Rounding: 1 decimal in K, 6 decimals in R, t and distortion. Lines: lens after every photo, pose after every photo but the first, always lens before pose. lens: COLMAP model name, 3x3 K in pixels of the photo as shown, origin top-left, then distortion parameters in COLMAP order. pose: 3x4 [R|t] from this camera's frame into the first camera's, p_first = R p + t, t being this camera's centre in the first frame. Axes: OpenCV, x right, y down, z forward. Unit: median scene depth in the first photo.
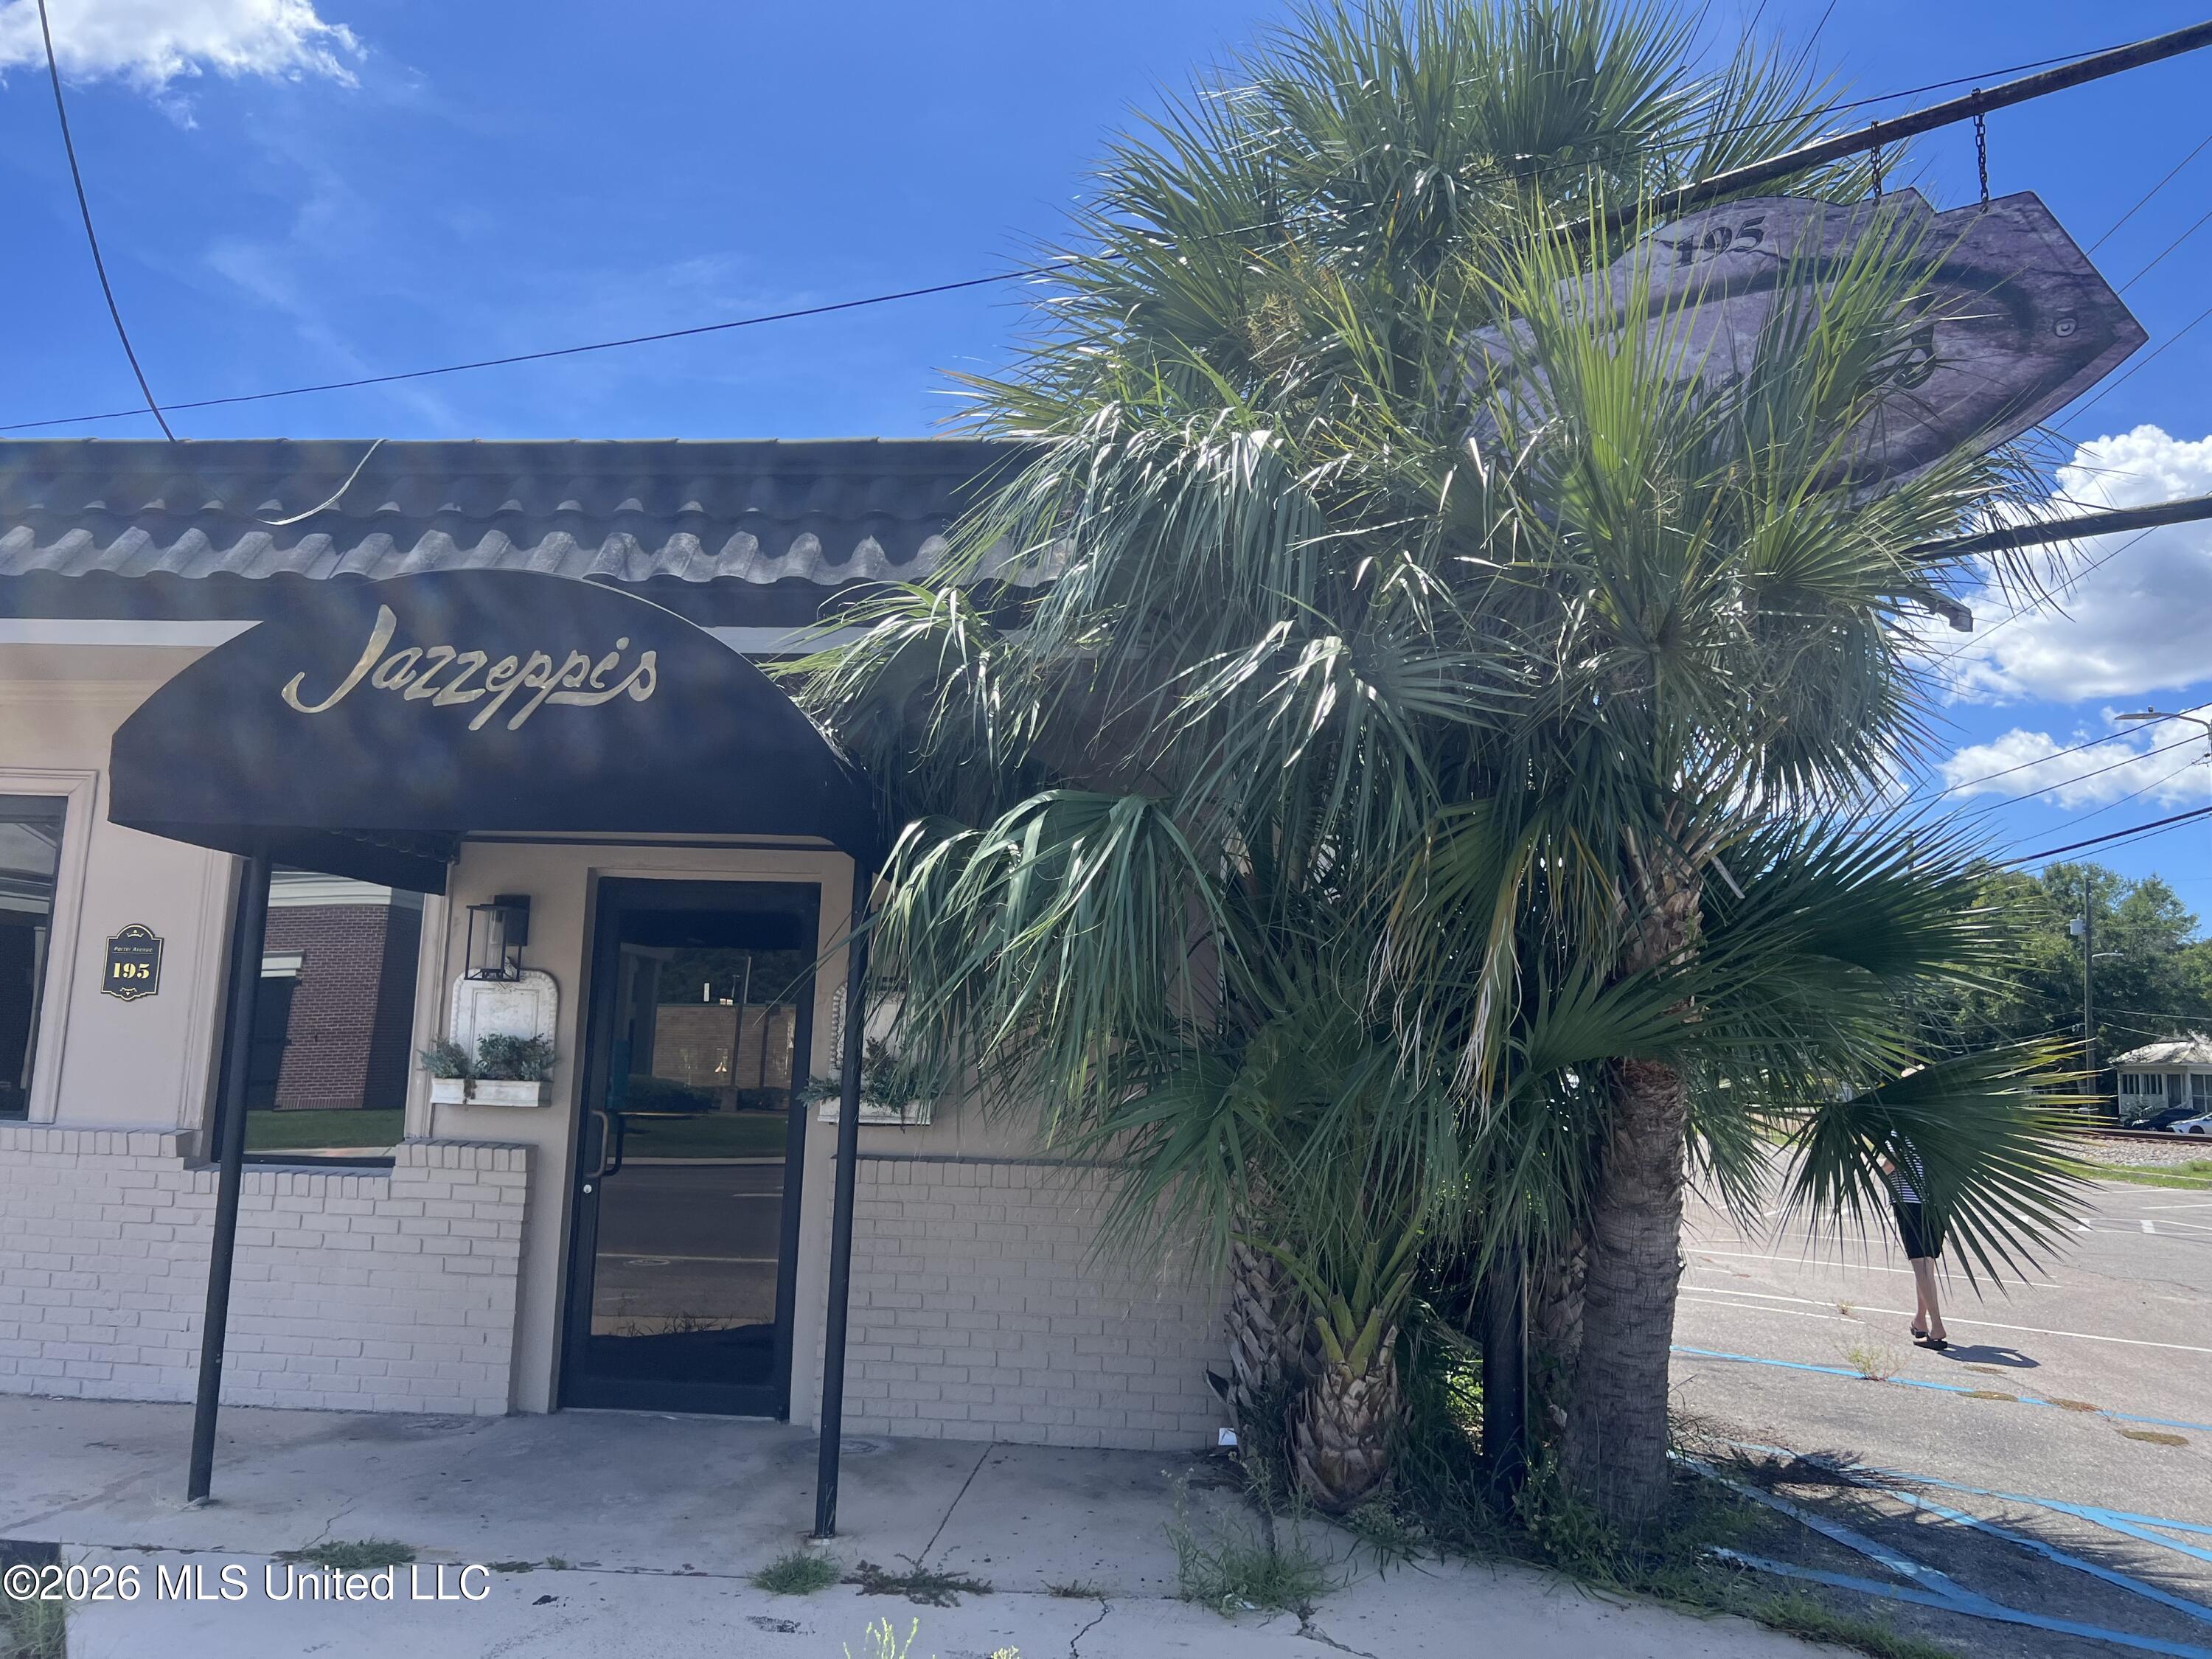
lens RADIAL K [[1659.1, 0, 1117.3], [0, 1659.1, 850.6], [0, 0, 1]] dist [0.061256, -0.071609]
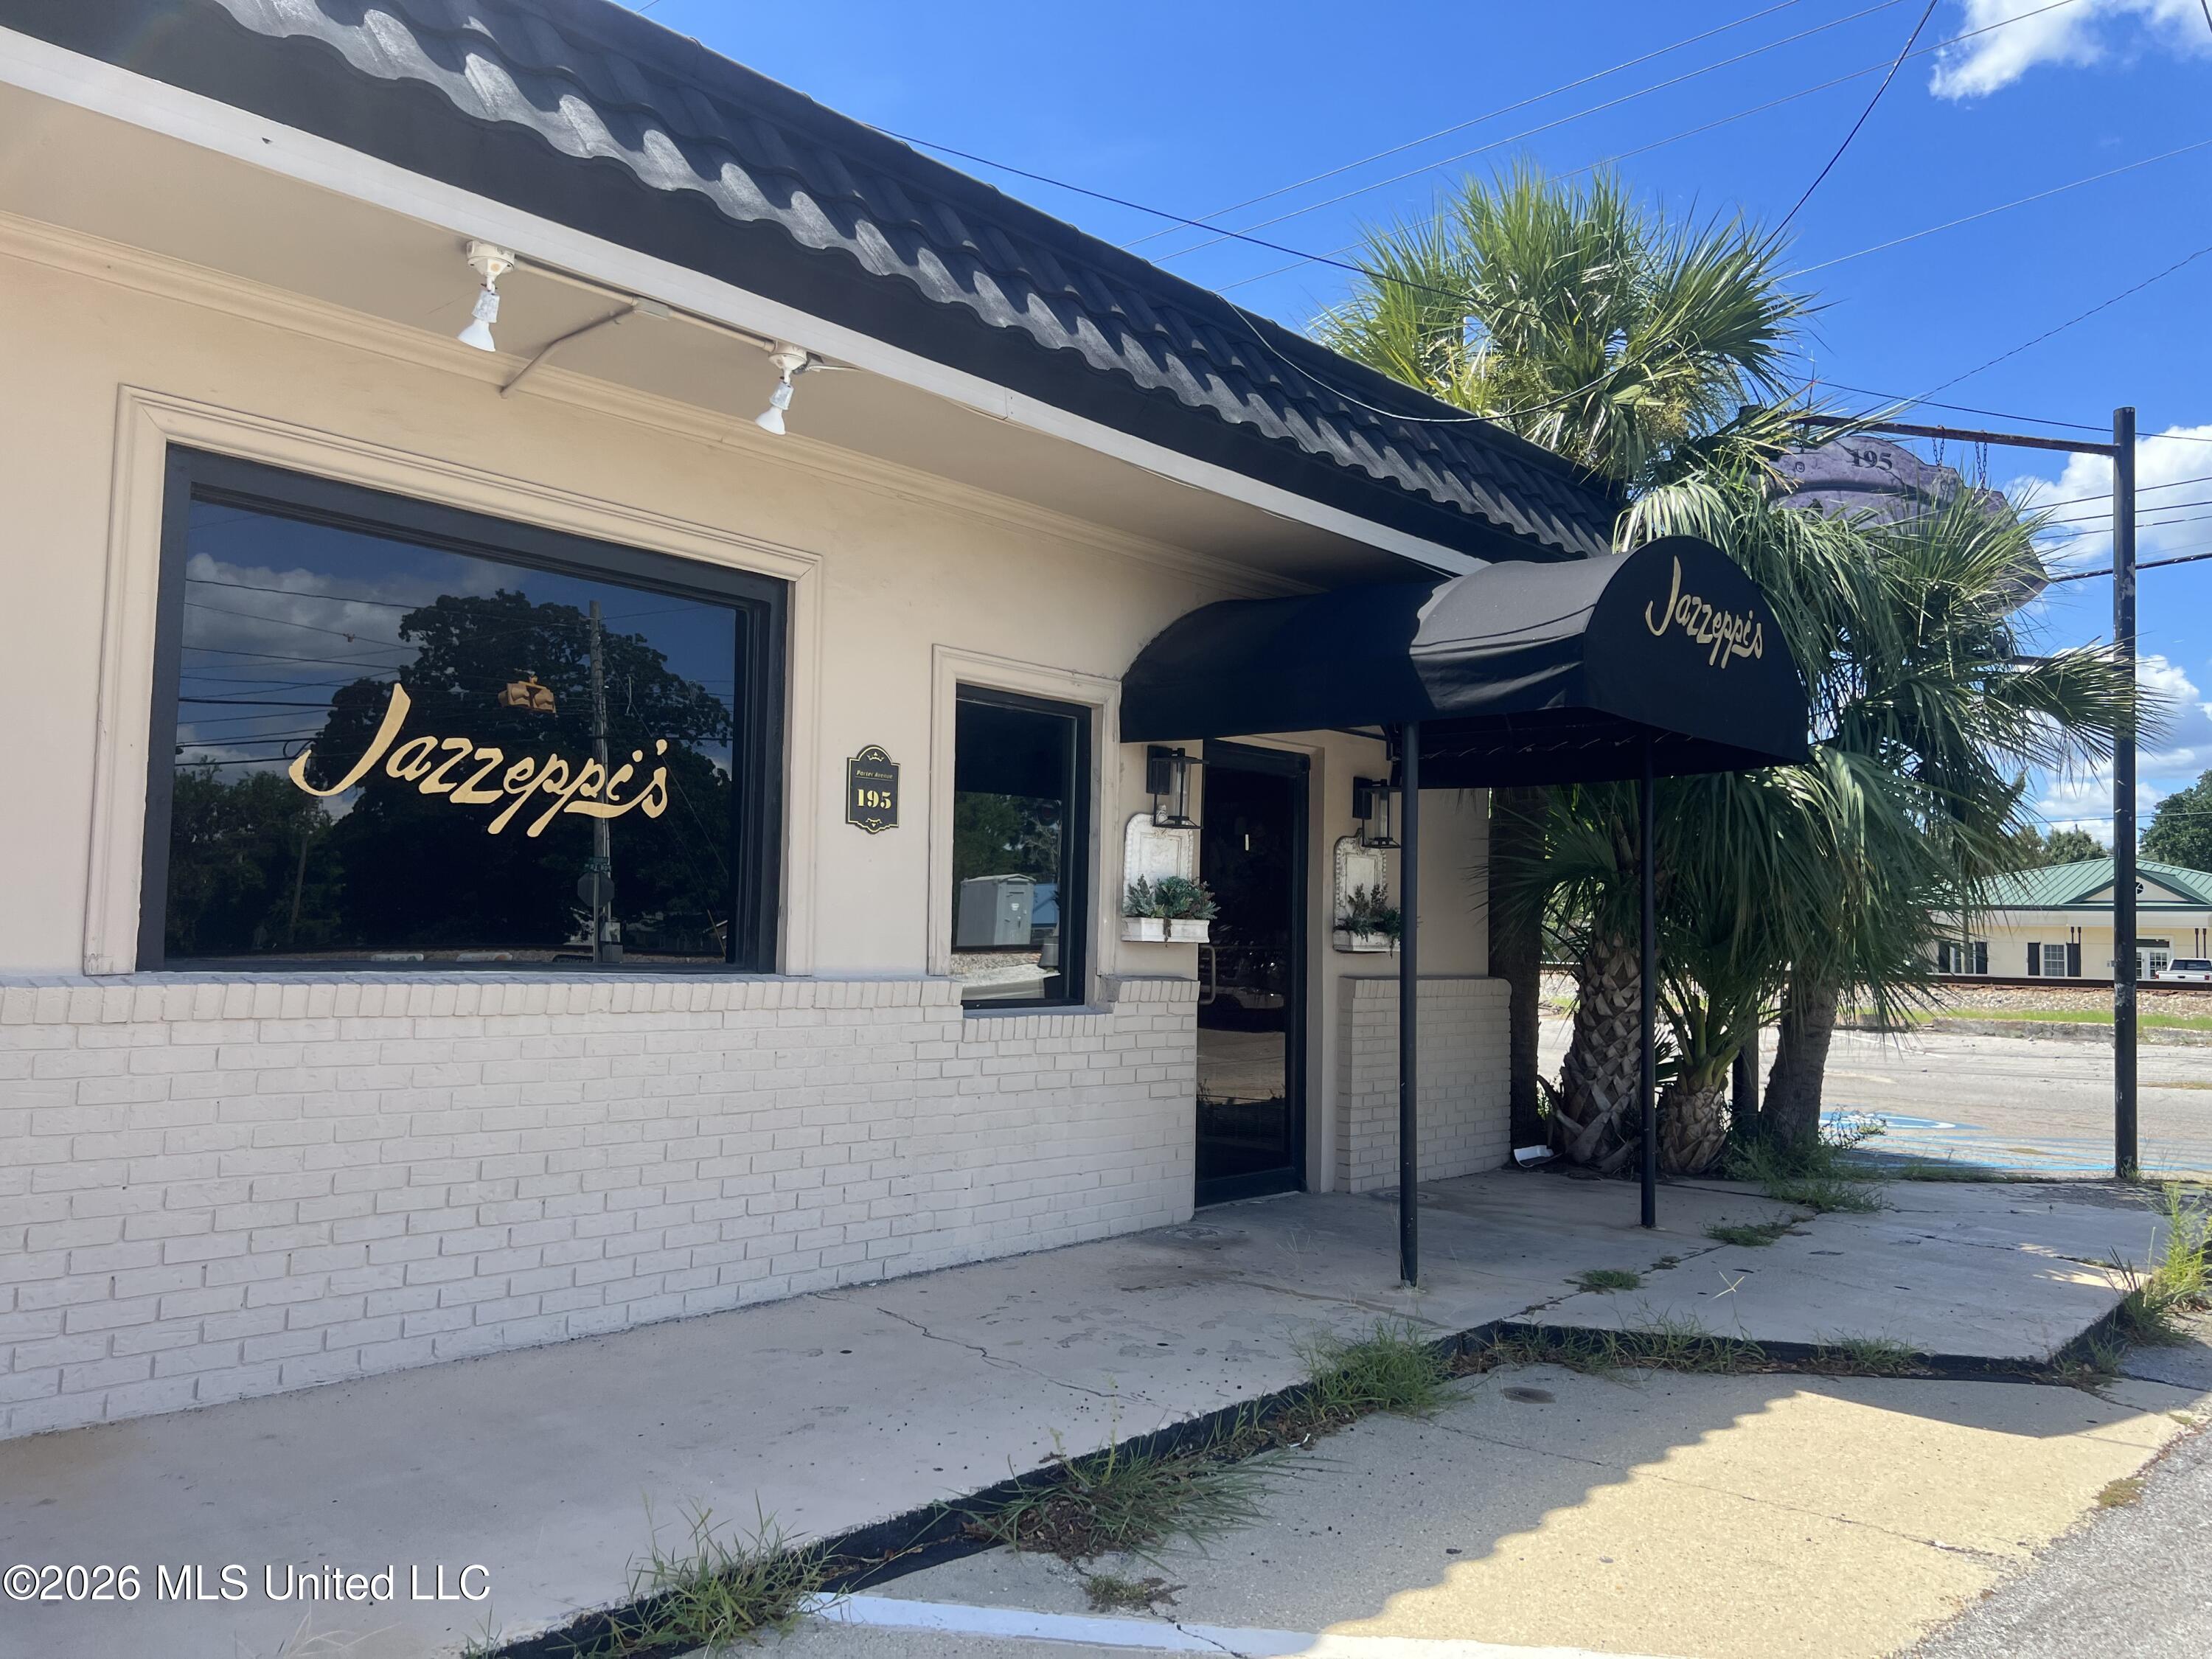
lens RADIAL K [[1659.1, 0, 1124.3], [0, 1659.1, 826.4], [0, 0, 1]] dist [0.061256, -0.071609]
pose [[0.601320, 0.032641, 0.798341, -1.278609], [-0.108393, 0.993261, 0.041033, 0.038969], [-0.791622, -0.111208, 0.600806, 0.405992]]
